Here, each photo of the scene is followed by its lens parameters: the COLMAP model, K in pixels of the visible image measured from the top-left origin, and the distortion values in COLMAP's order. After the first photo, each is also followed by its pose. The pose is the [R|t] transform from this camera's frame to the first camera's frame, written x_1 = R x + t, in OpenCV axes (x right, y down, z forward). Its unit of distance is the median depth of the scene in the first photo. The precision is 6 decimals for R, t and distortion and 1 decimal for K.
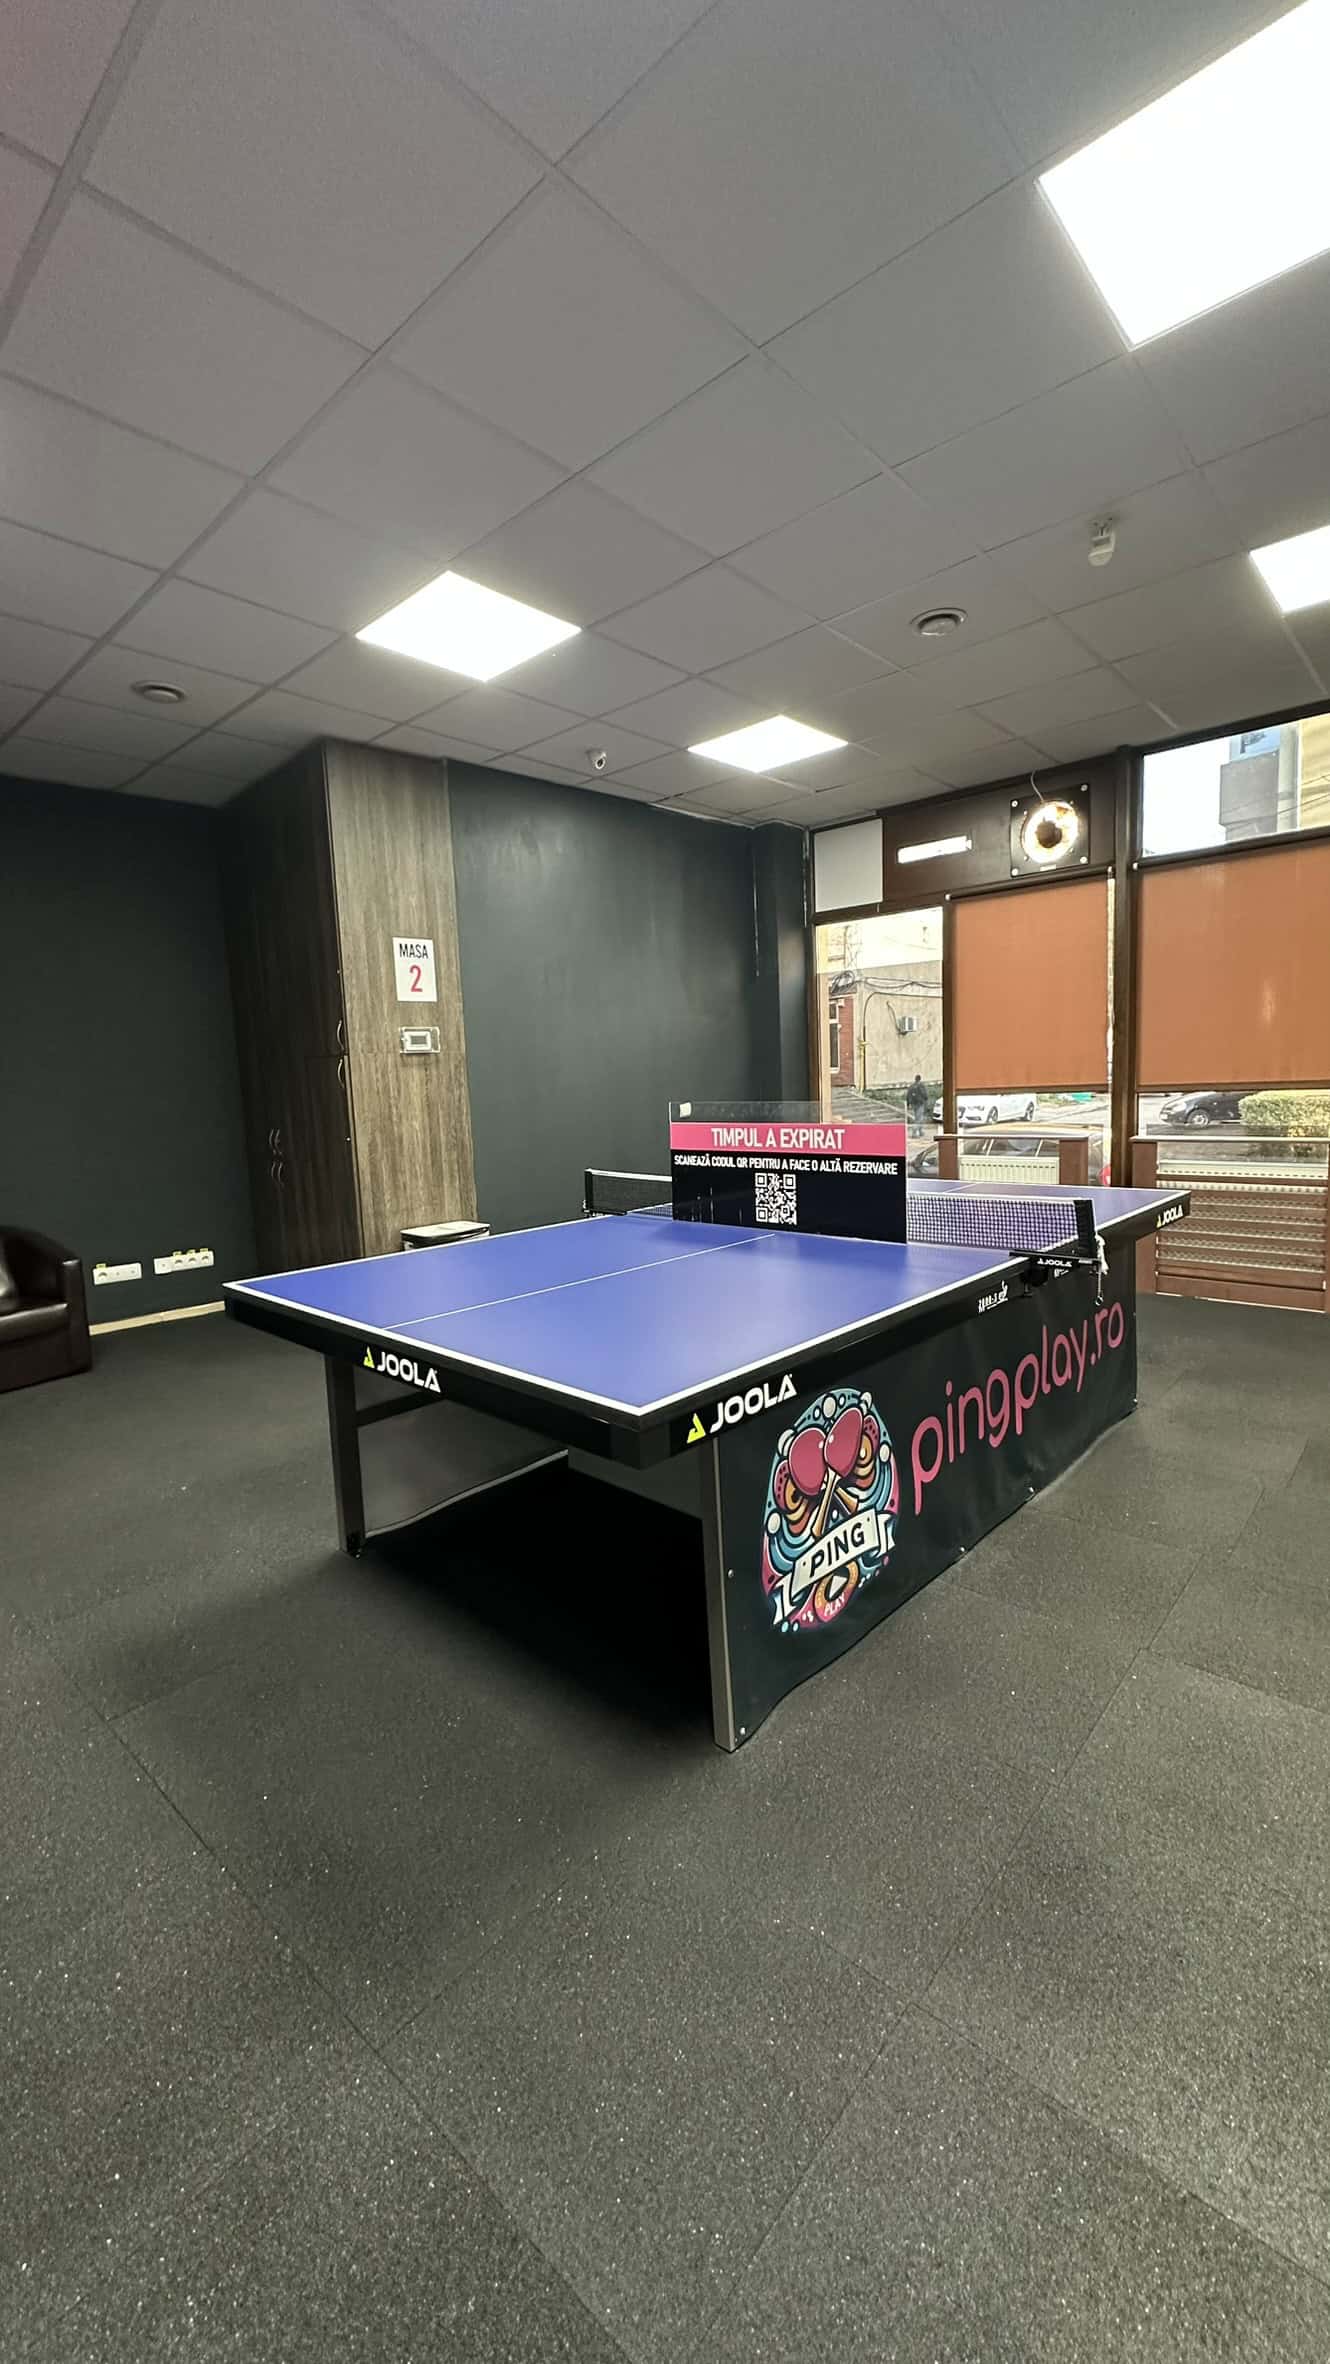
lens RADIAL K [[934.8, 0, 650.7], [0, 934.8, 1153.5], [0, 0, 1]] dist [-0.003253, -0.000267]
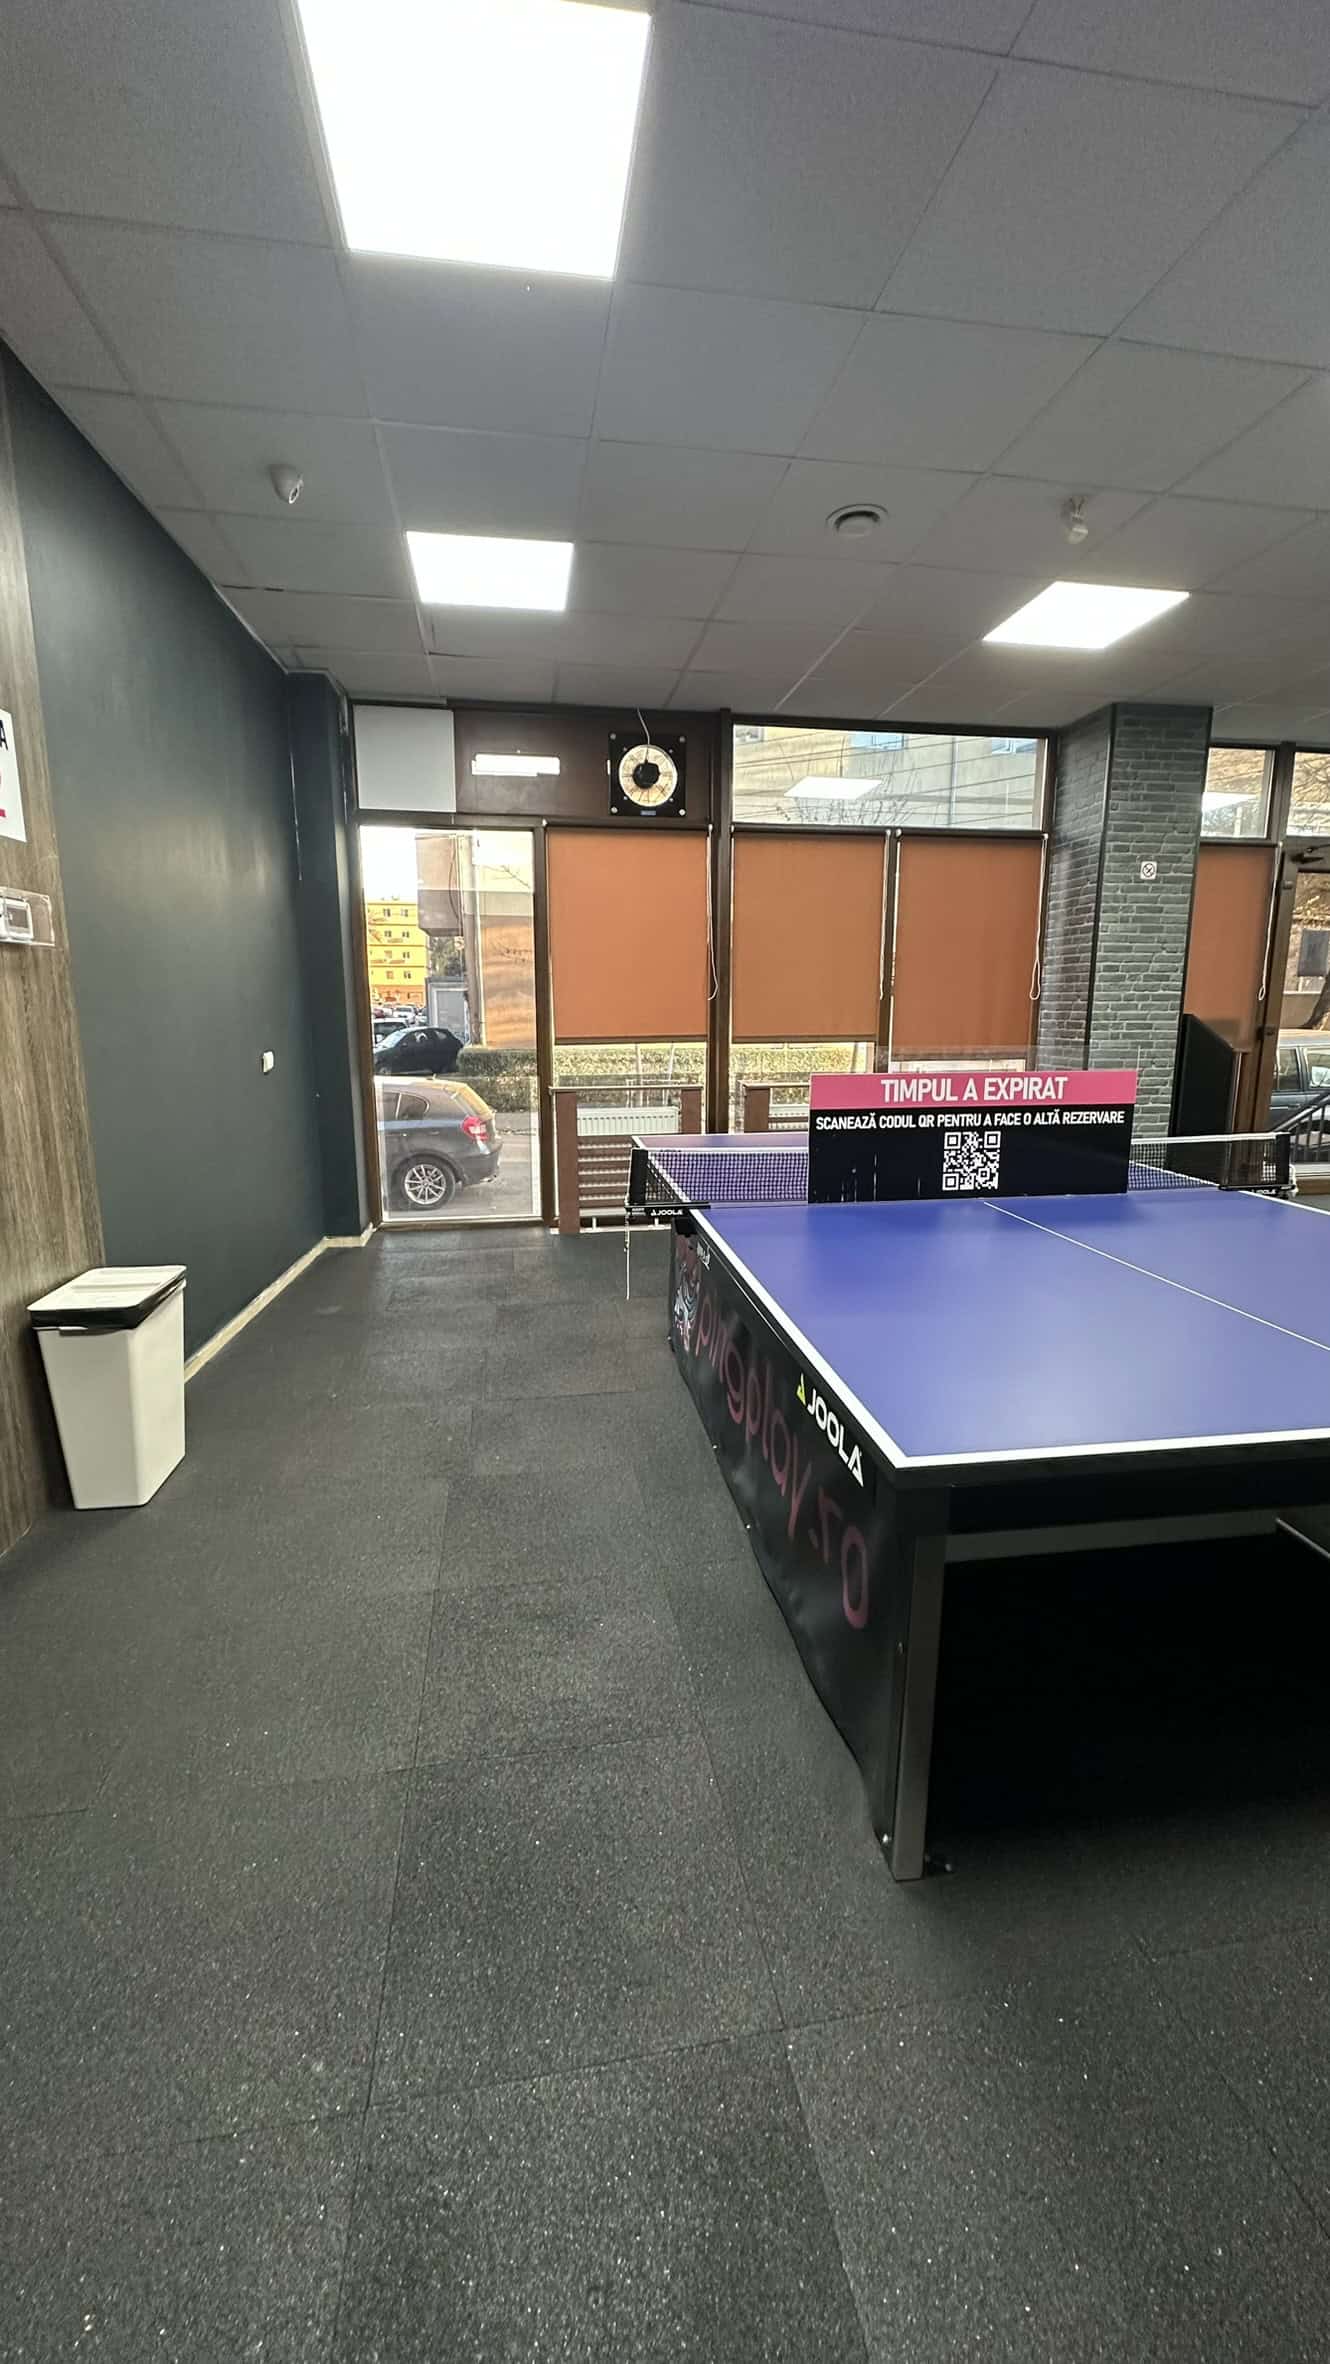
lens RADIAL K [[934.8, 0, 654.1], [0, 934.8, 1162.7], [0, 0, 1]] dist [-0.003253, -0.000267]
pose [[0.617857, -0.089707, 0.781156, -0.697779], [0.041912, 0.995816, 0.081208, -0.030744], [-0.785172, -0.017435, 0.619032, 0.692189]]
